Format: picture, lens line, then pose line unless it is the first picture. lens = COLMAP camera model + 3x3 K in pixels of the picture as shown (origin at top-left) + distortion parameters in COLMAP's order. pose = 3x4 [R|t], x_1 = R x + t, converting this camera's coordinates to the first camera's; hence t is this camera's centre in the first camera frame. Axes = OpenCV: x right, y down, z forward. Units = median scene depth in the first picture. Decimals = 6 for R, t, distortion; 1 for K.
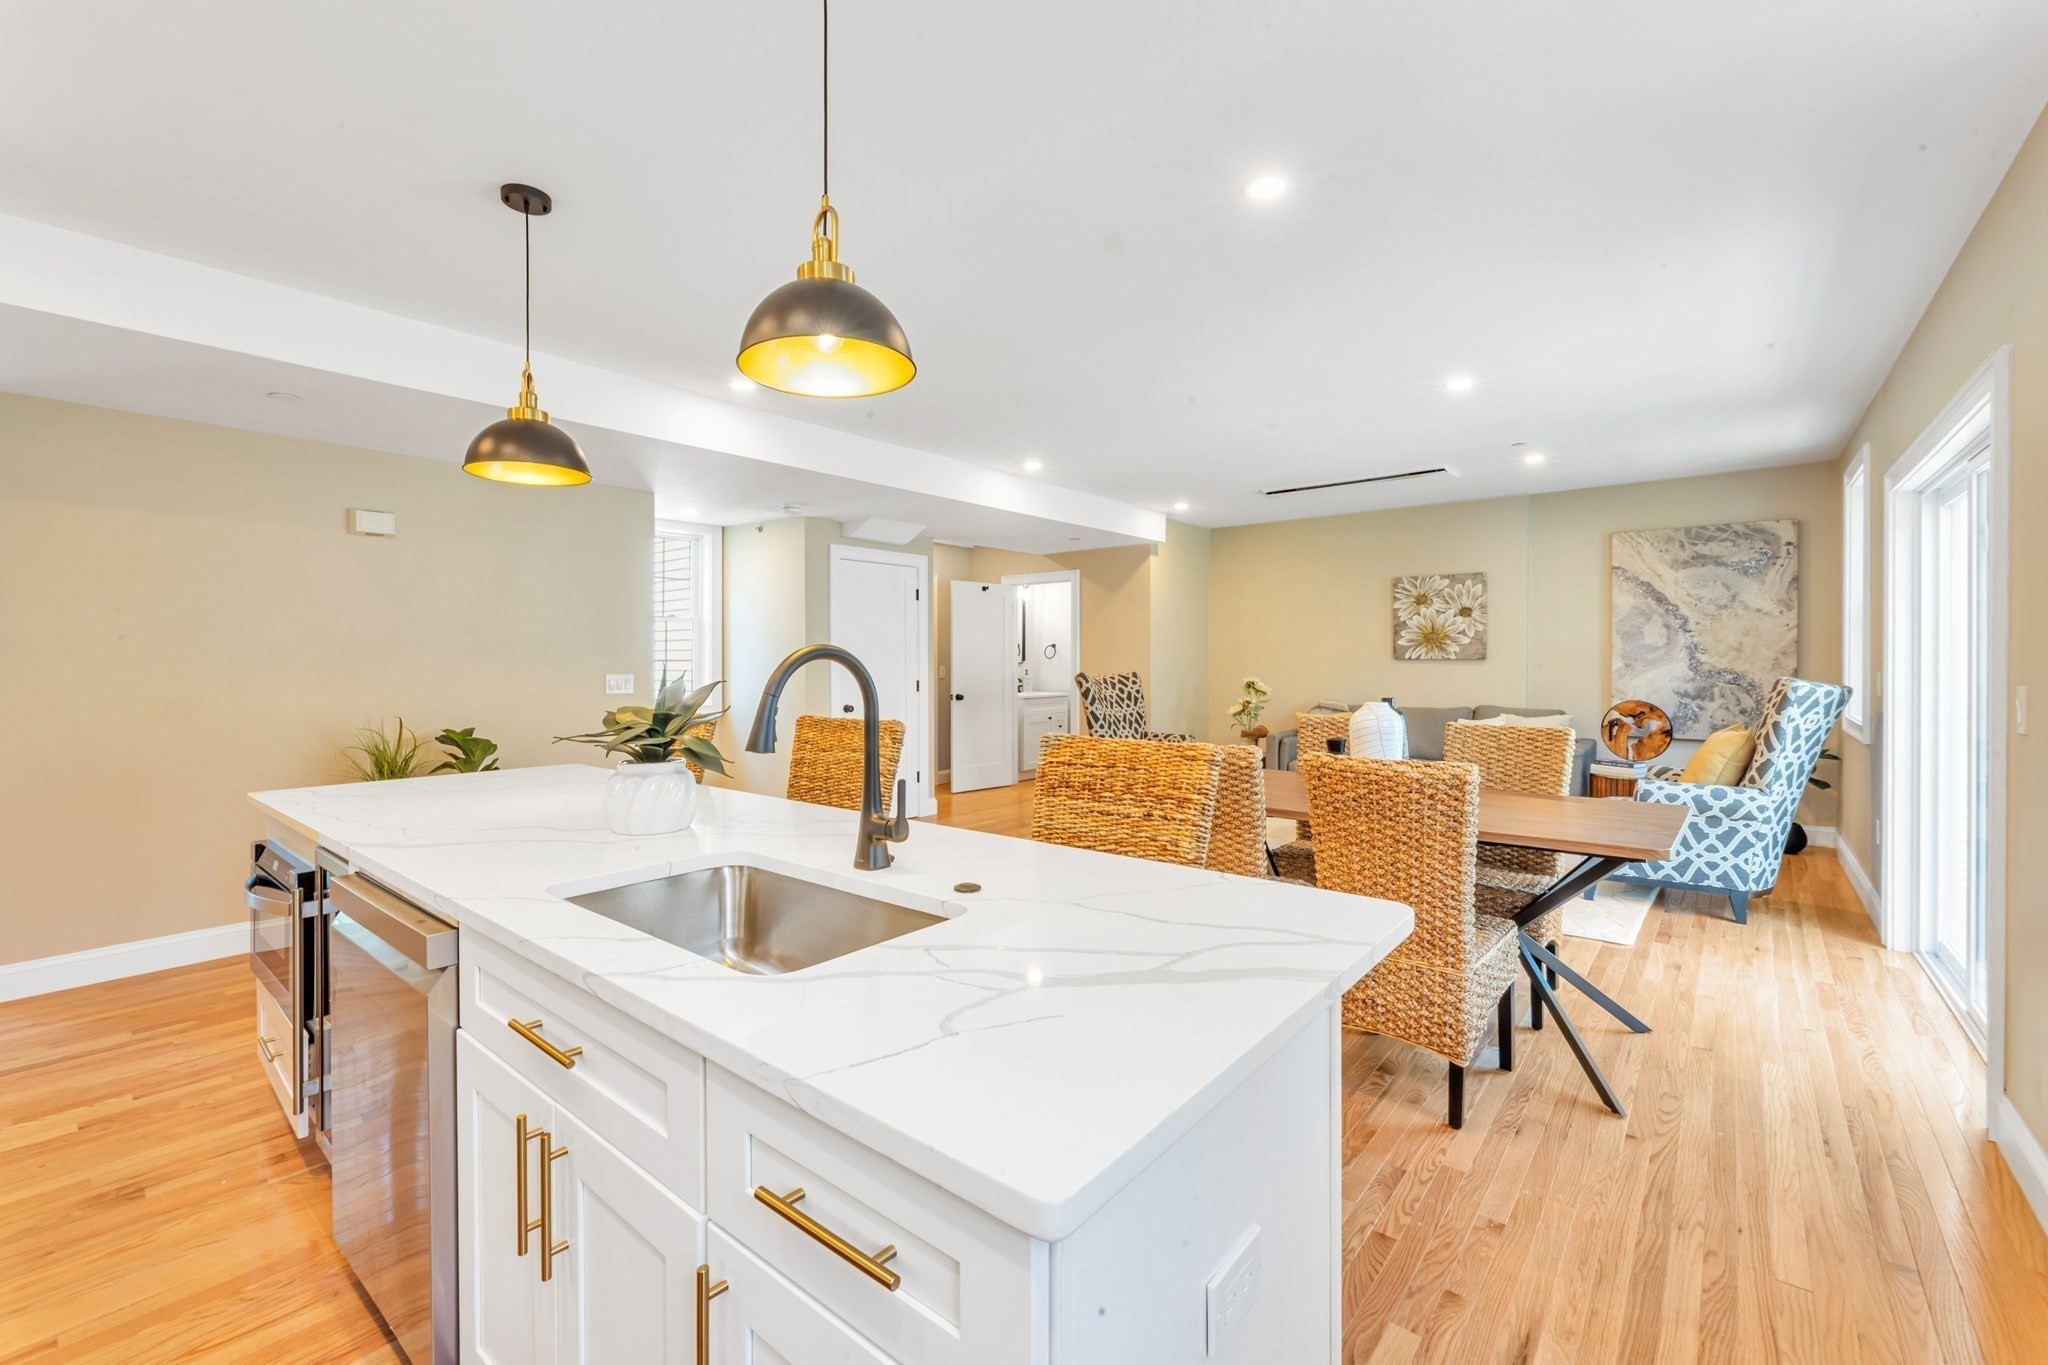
lens RADIAL K [[840.2, 0, 1034.1], [0, 840.2, 660.3], [0, 0, 1]] dist [0.001181, 0.000176]
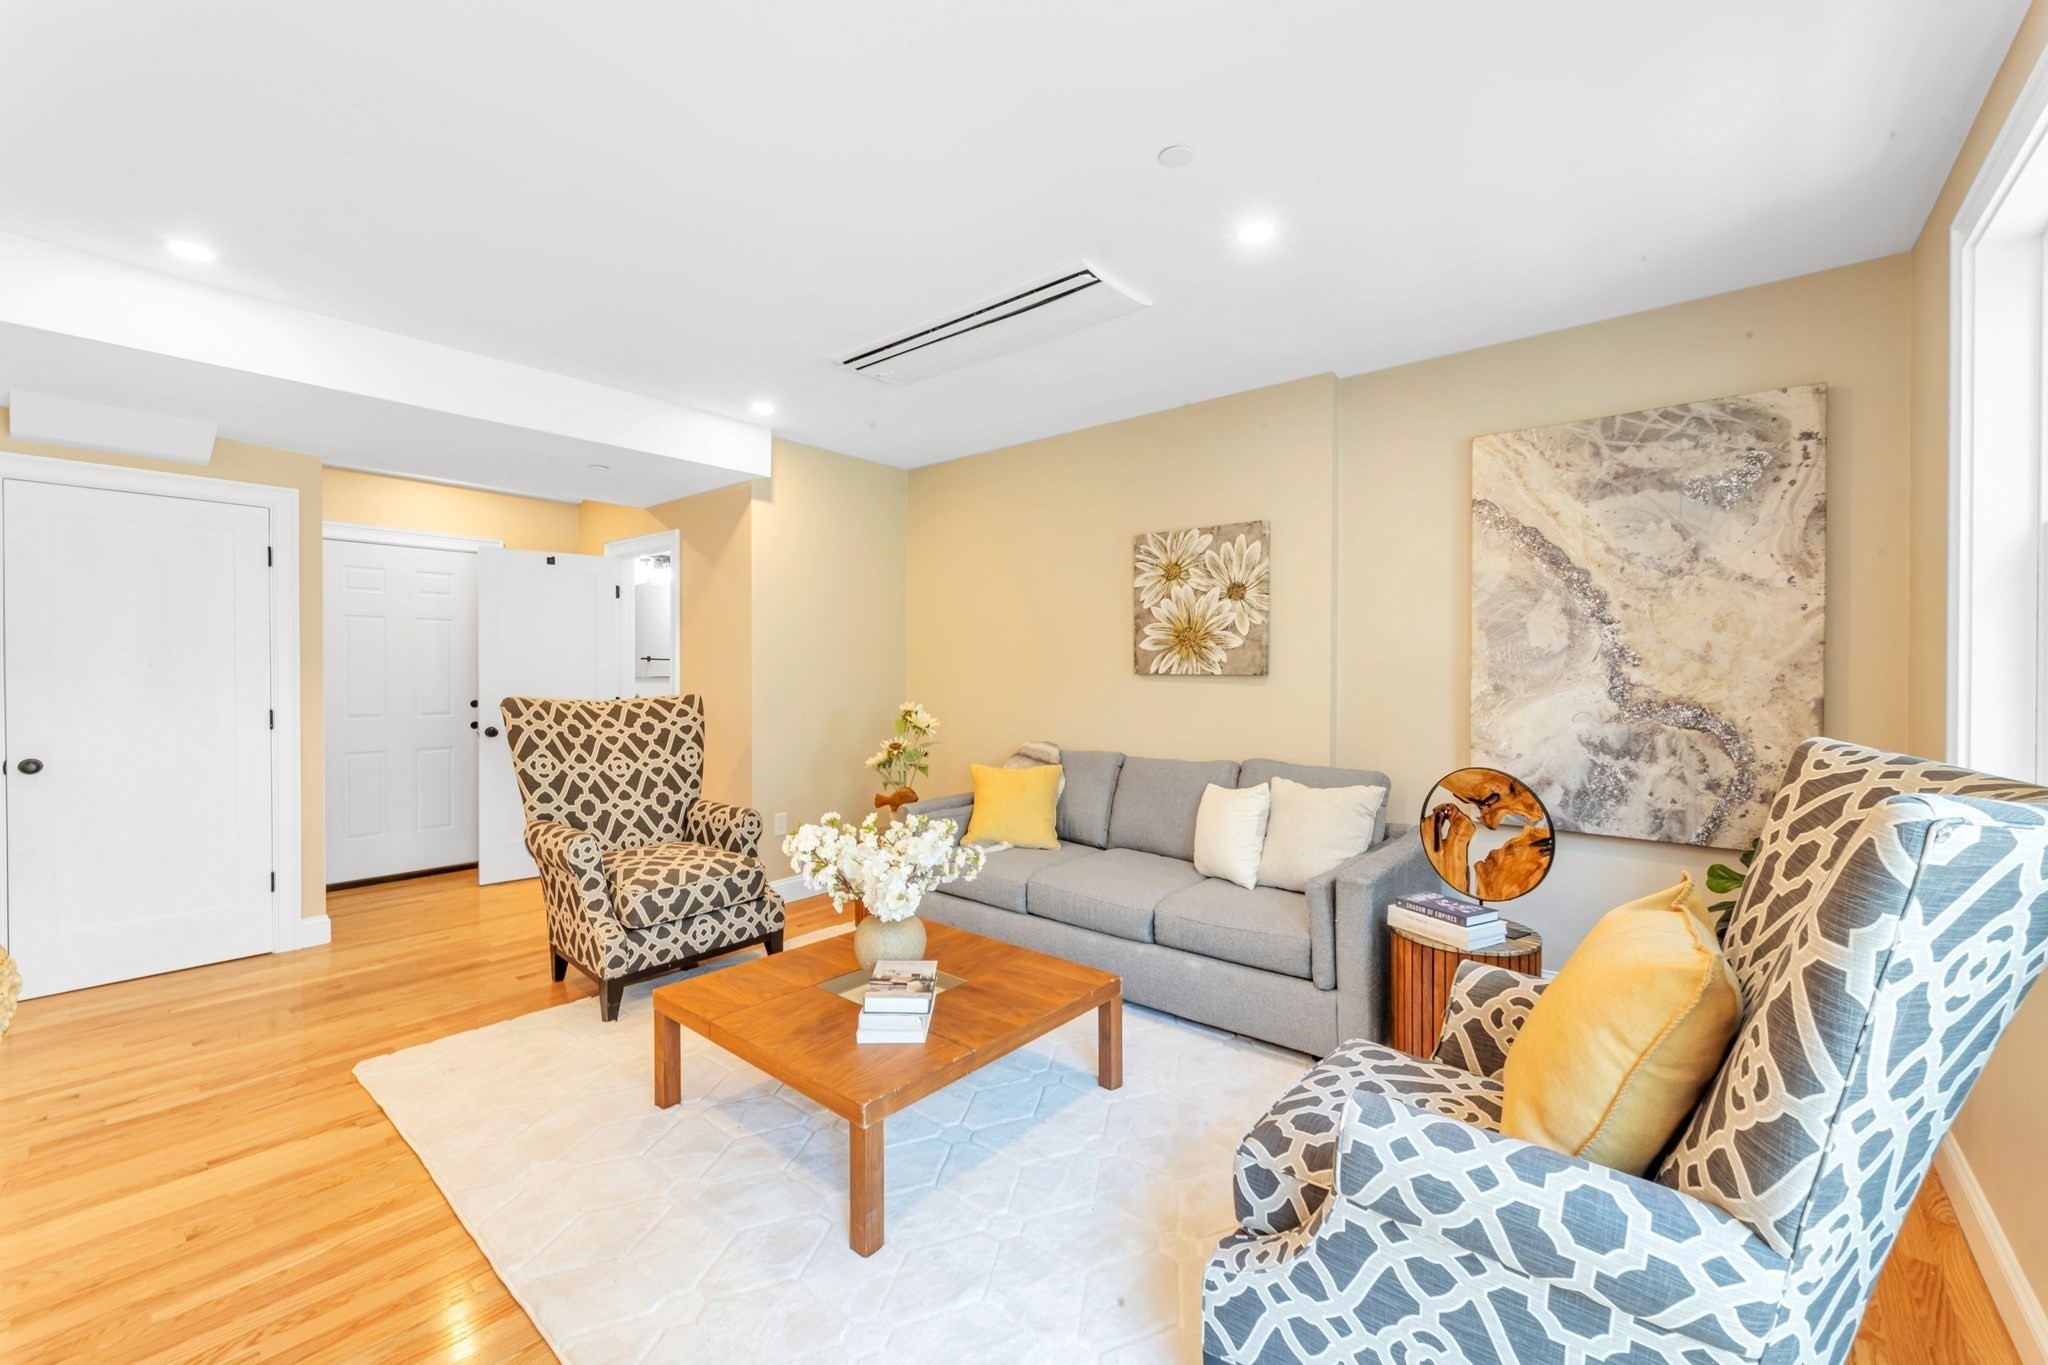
lens RADIAL K [[864.7, 0, 1028.7], [0, 864.7, 669.8], [0, 0, 1]] dist [-0.001236, -0.000836]
pose [[0.999774, 0.002748, 0.021101, 0.426027], [-0.002734, 0.999996, -0.000723, -0.004653], [-0.021103, 0.000665, 0.999777, 0.496364]]
